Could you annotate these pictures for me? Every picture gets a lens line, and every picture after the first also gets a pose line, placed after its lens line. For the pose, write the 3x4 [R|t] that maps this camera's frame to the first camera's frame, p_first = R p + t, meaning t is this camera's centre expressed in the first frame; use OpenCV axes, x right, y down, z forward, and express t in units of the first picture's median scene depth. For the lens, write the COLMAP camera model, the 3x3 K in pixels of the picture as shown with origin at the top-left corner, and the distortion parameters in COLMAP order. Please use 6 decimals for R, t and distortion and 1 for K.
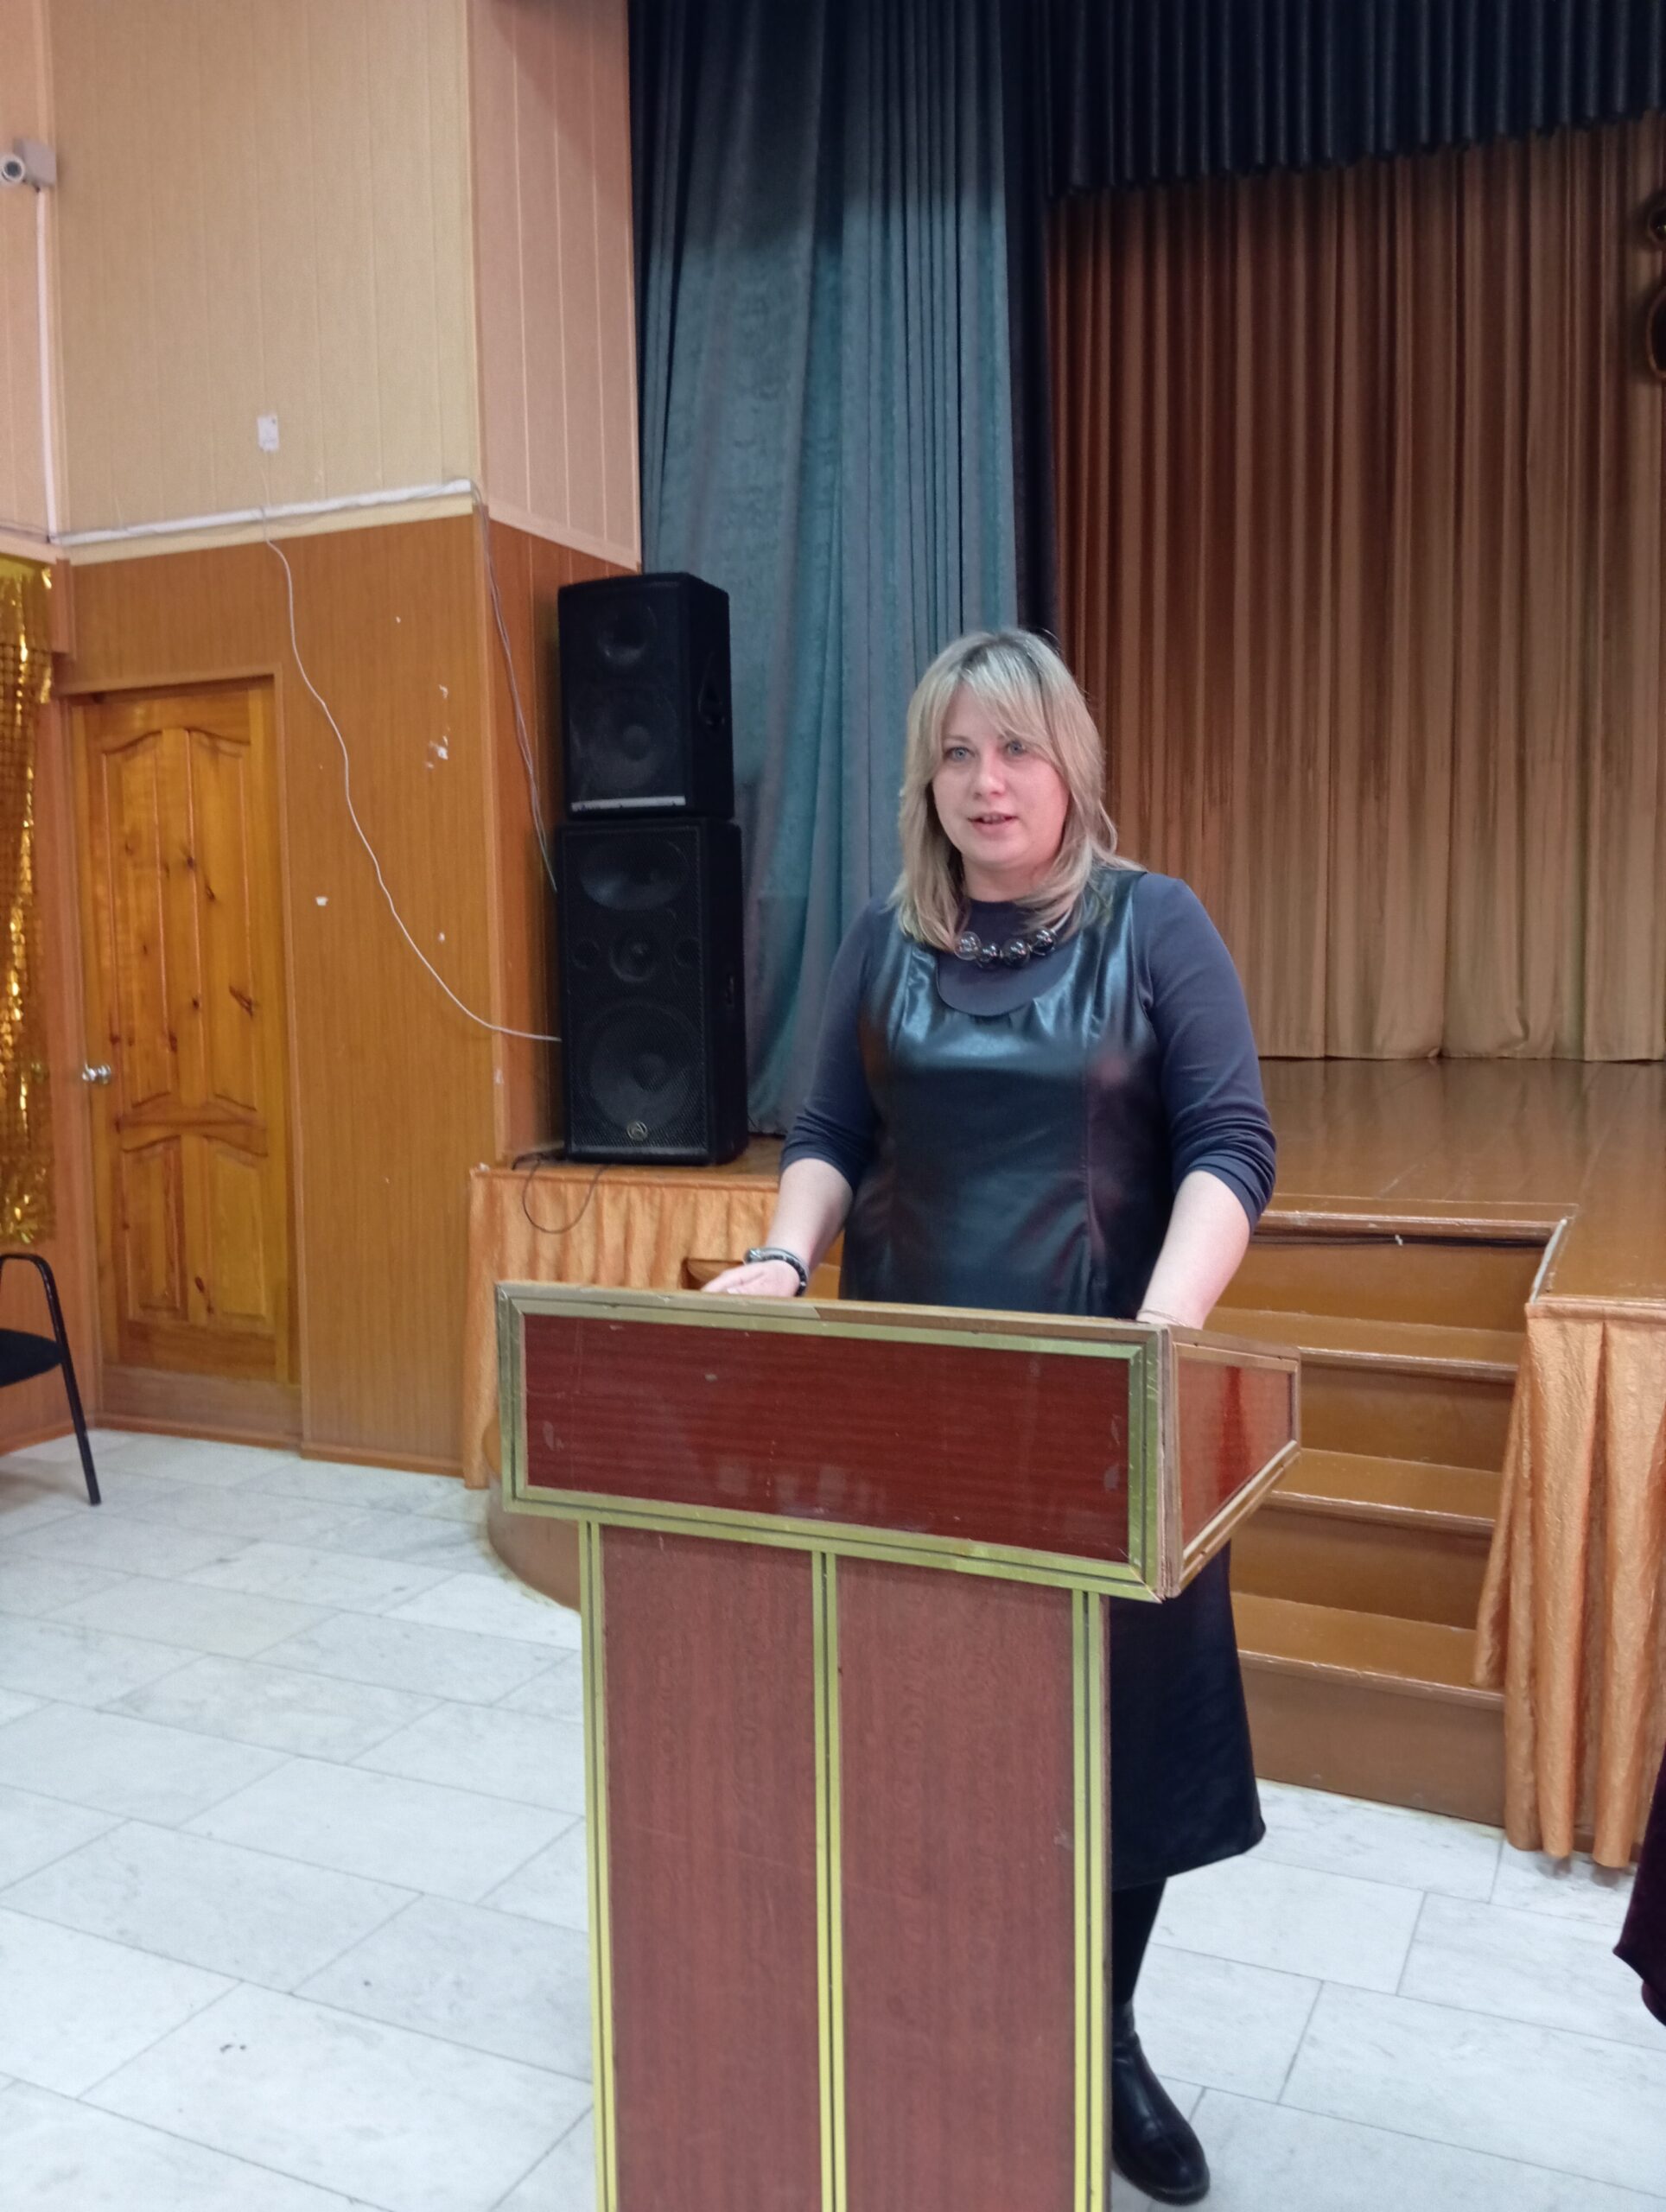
lens RADIAL K [[1804.5, 0, 846.6], [0, 1804.5, 1095.7], [0, 0, 1]] dist [0.073979, -0.151409]
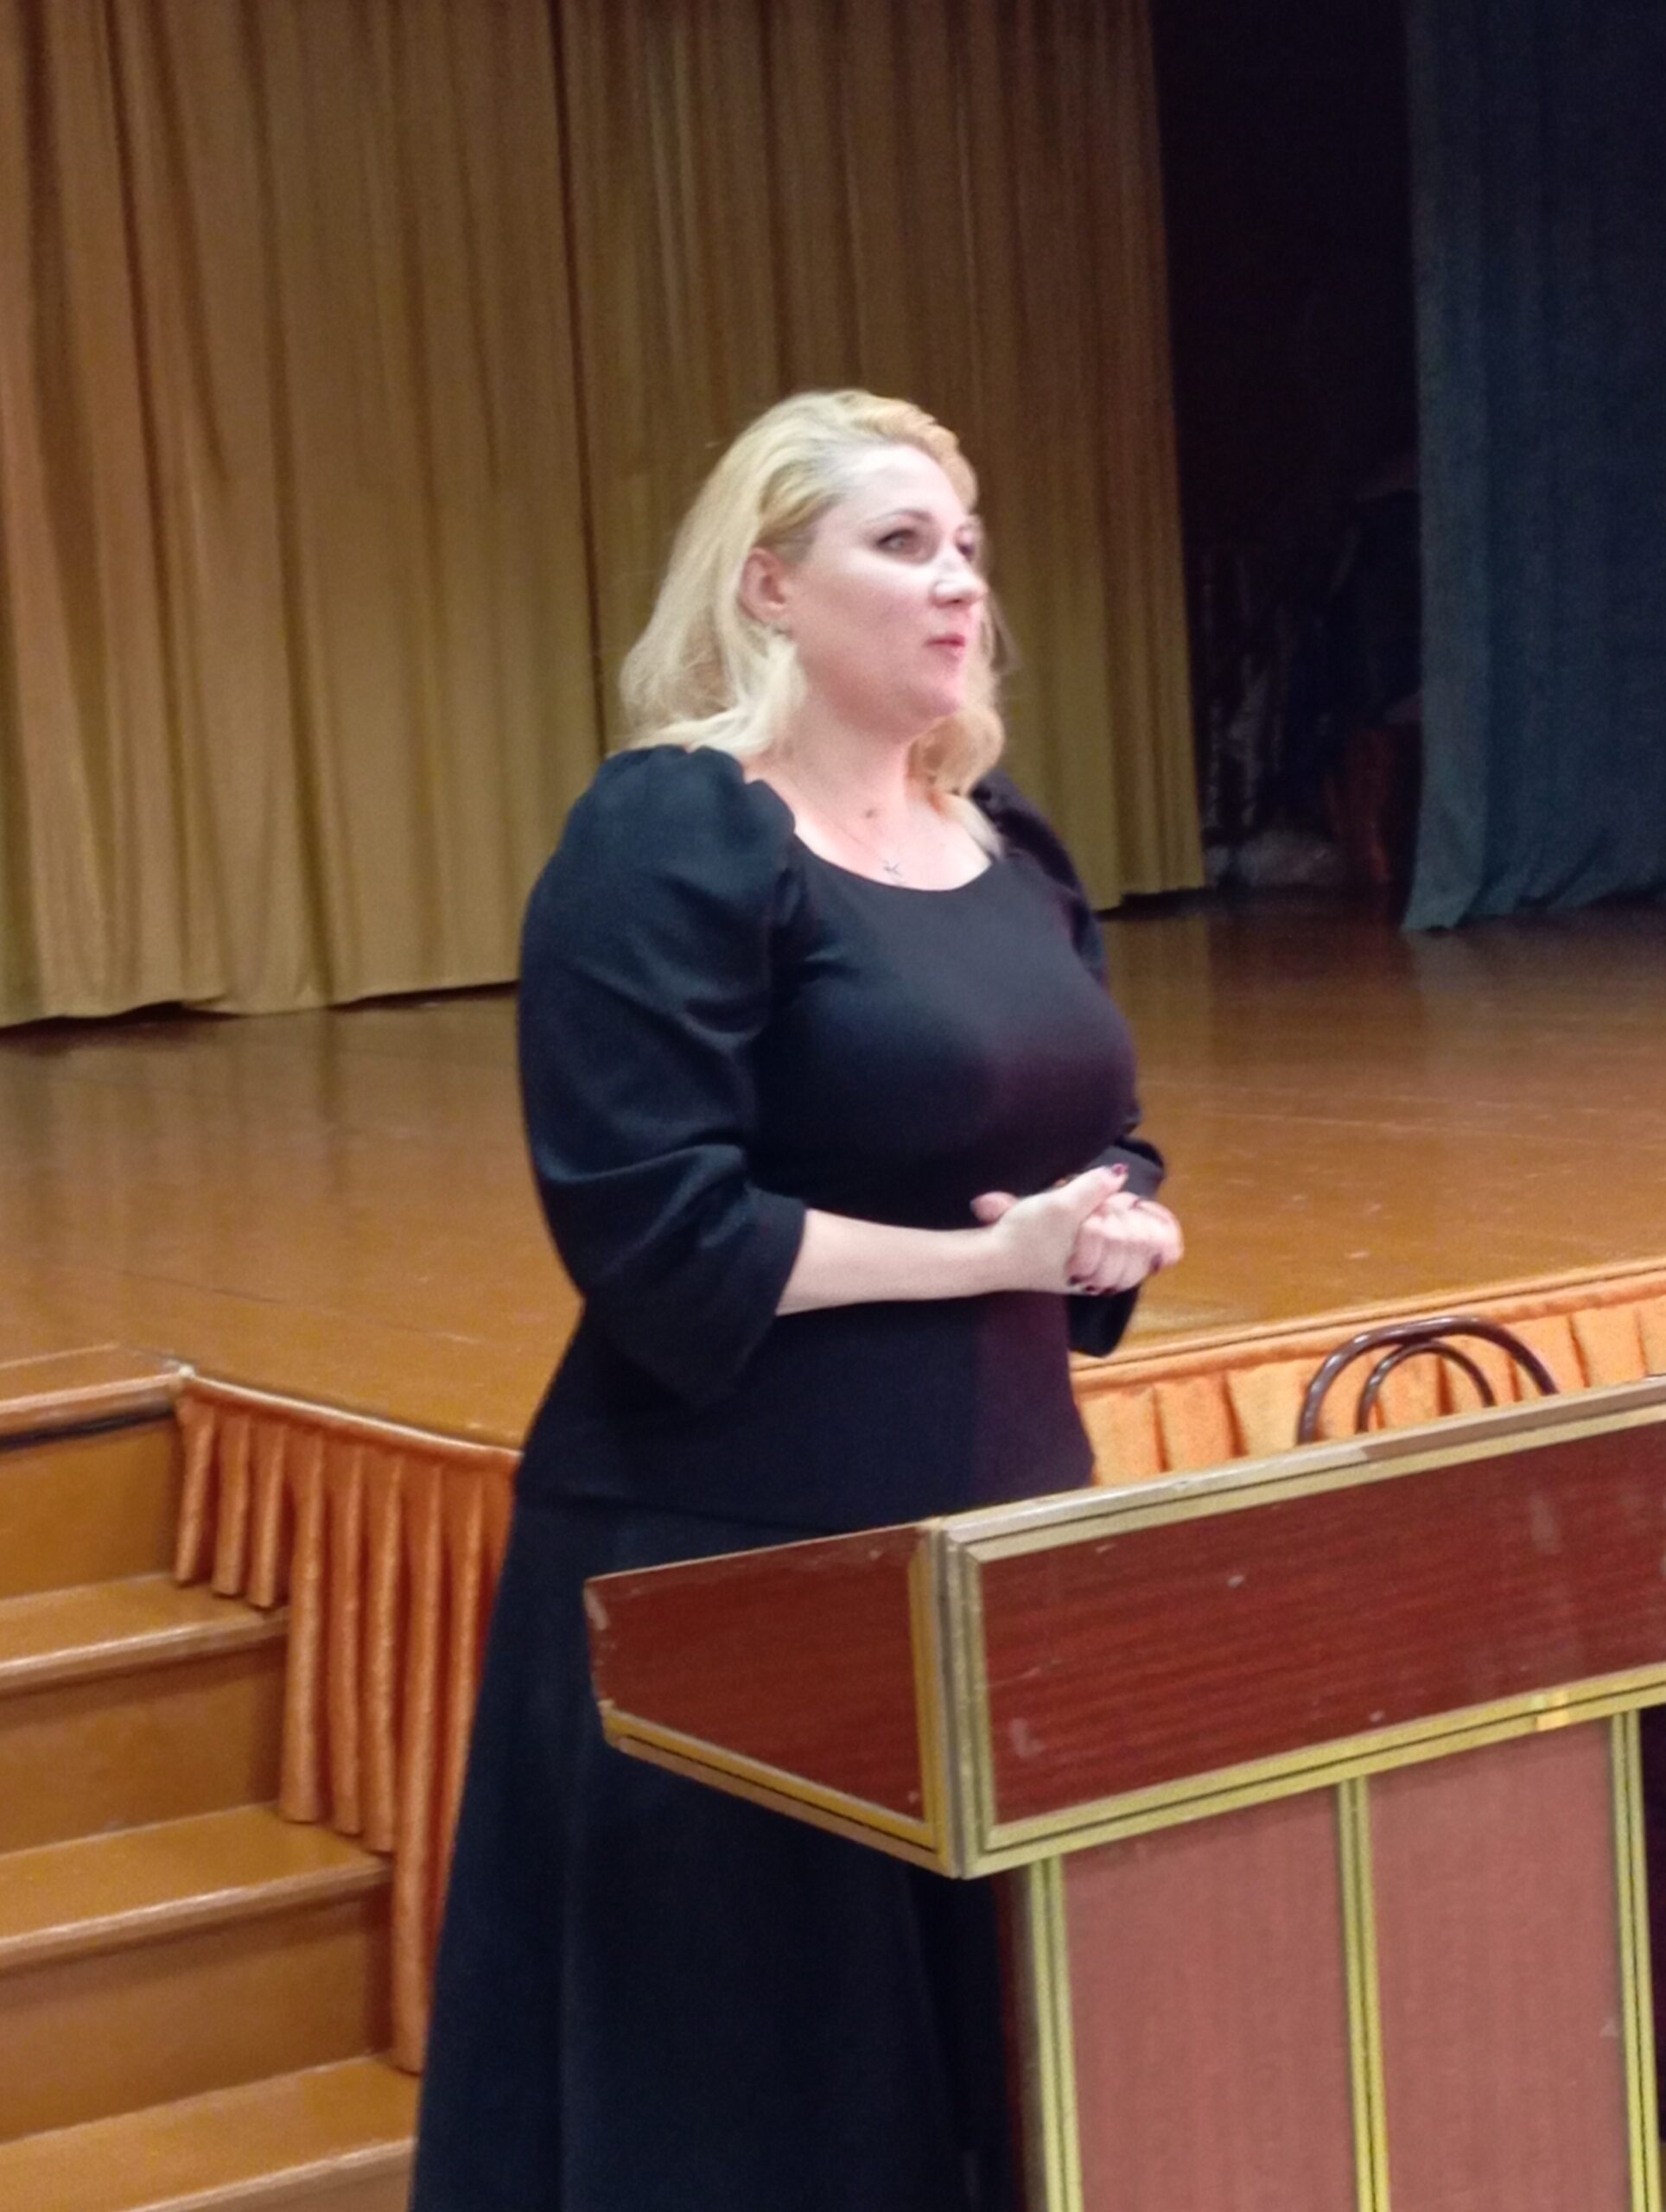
lens RADIAL K [[4248.0, 0, 877.8], [0, 4248.0, 1098.2], [0, 0, 1]] dist [0.100813, 0.057143]
pose [[0.517002, -0.100222, 0.850097, -0.504447], [0.119071, 0.991887, 0.044523, -0.040622], [-0.847662, 0.078203, 0.524741, 0.071394]]
